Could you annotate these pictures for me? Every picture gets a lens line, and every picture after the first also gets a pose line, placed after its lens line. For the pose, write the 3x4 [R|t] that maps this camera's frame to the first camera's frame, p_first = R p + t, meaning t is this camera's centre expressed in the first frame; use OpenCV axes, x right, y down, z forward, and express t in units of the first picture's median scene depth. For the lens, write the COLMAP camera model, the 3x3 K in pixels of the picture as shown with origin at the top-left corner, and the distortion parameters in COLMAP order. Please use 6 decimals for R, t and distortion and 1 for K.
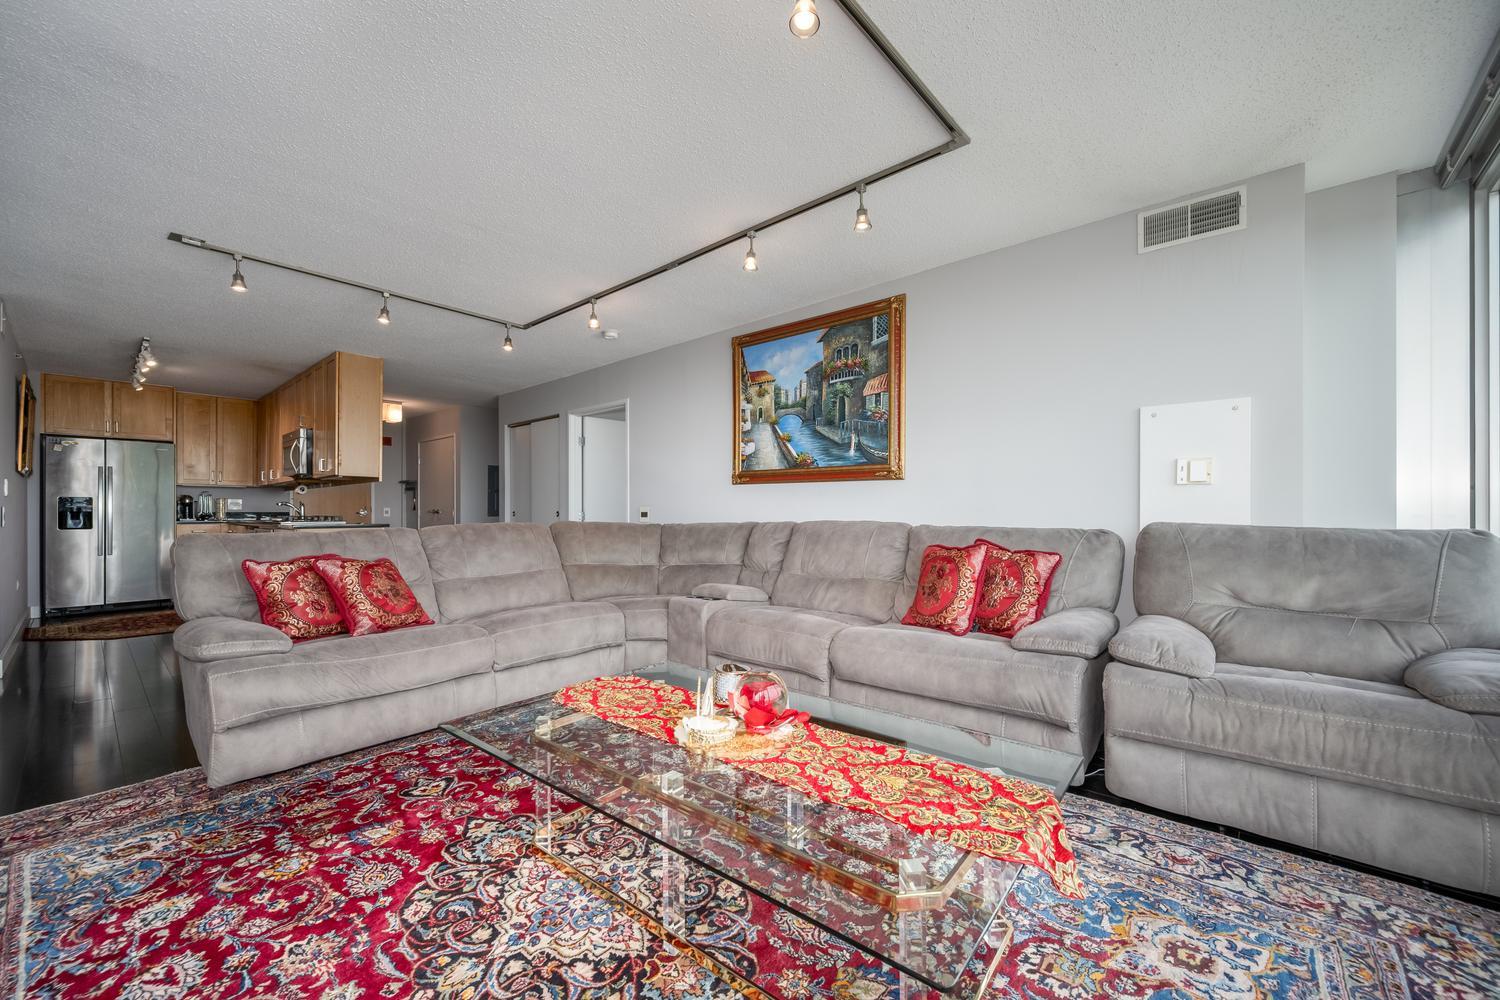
lens RADIAL K [[591.4, 0, 753.5], [0, 591.4, 510.1], [0, 0, 1]] dist [-0.001645, -0.000015]
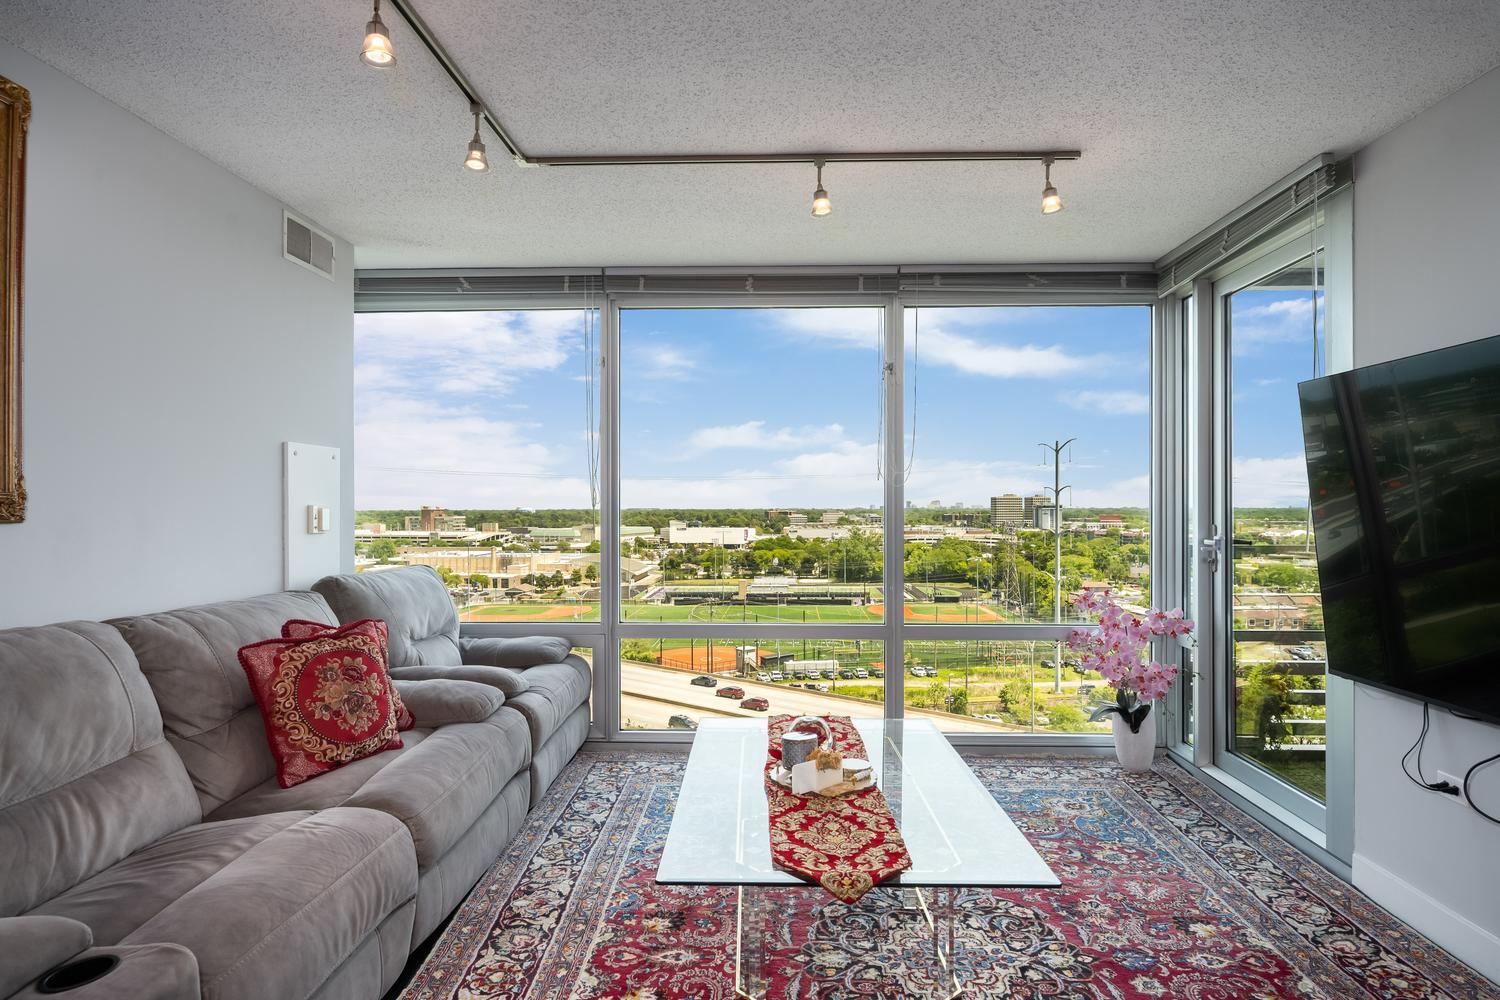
lens RADIAL K [[881.5, 0, 753.2], [0, 881.5, 501.1], [0, 0, 1]] dist [-0.005028, -0.001641]
pose [[-0.630253, 0.006696, 0.776361, -0.685690], [0.002738, 0.999976, -0.006402, -0.074527], [-0.776385, -0.001909, -0.630256, 1.188631]]
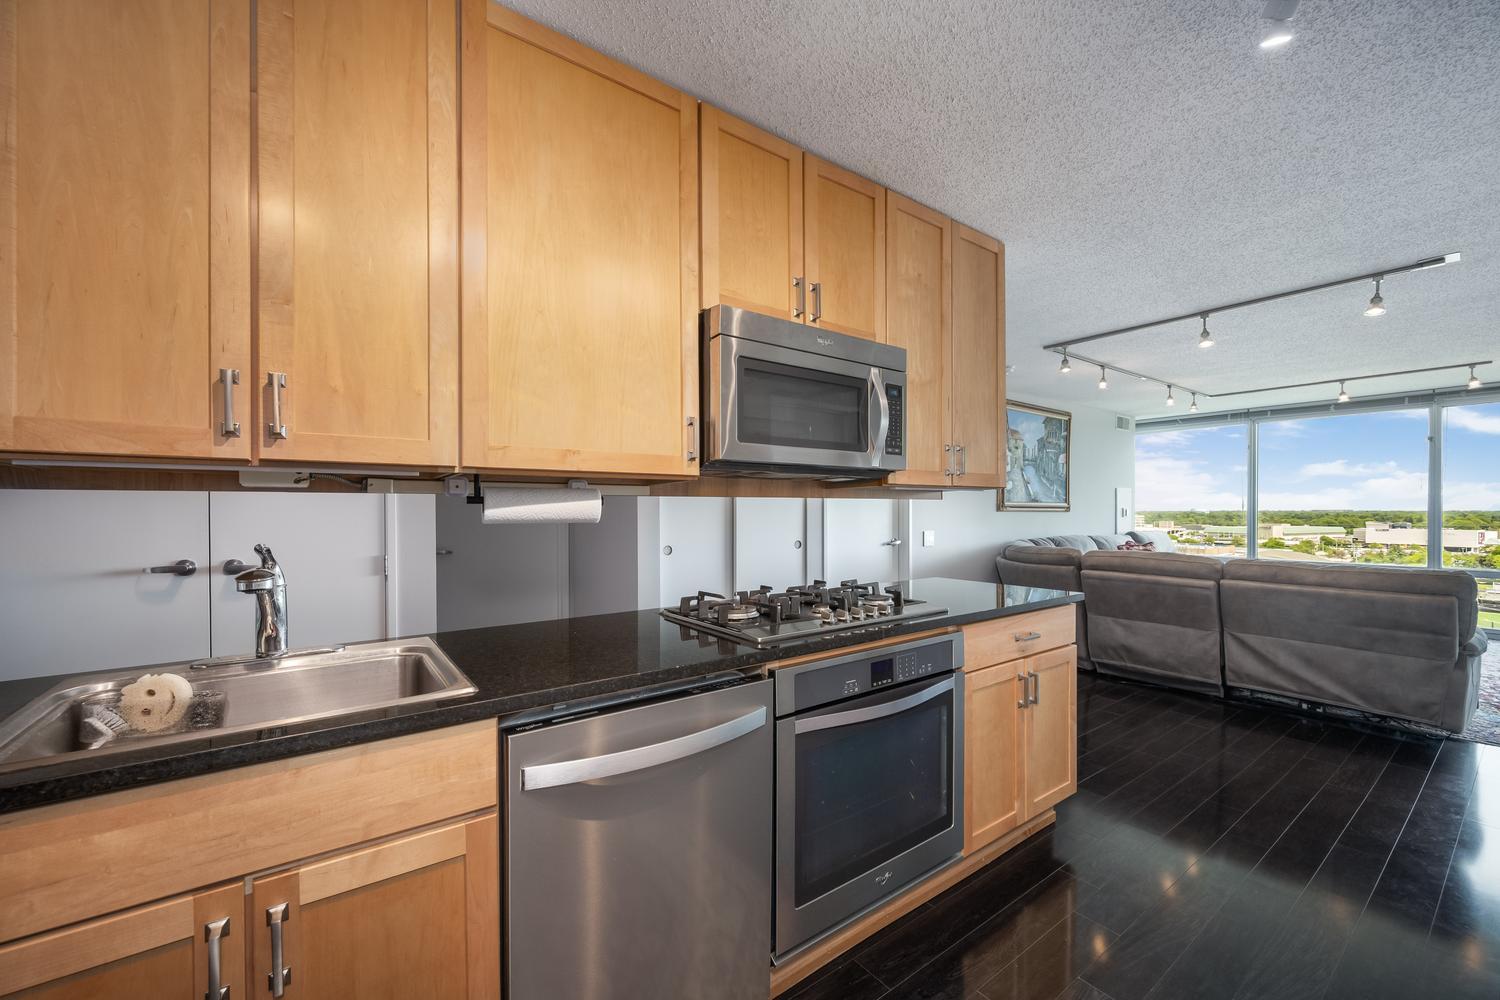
lens RADIAL K [[591.4, 0, 753.5], [0, 591.4, 510.1], [0, 0, 1]] dist [-0.001645, -0.000015]
pose [[0.216070, -0.001127, 0.976377, -1.979899], [0.001505, 0.999999, 0.000821, -0.065507], [-0.976377, 0.001292, 0.216072, 1.742465]]
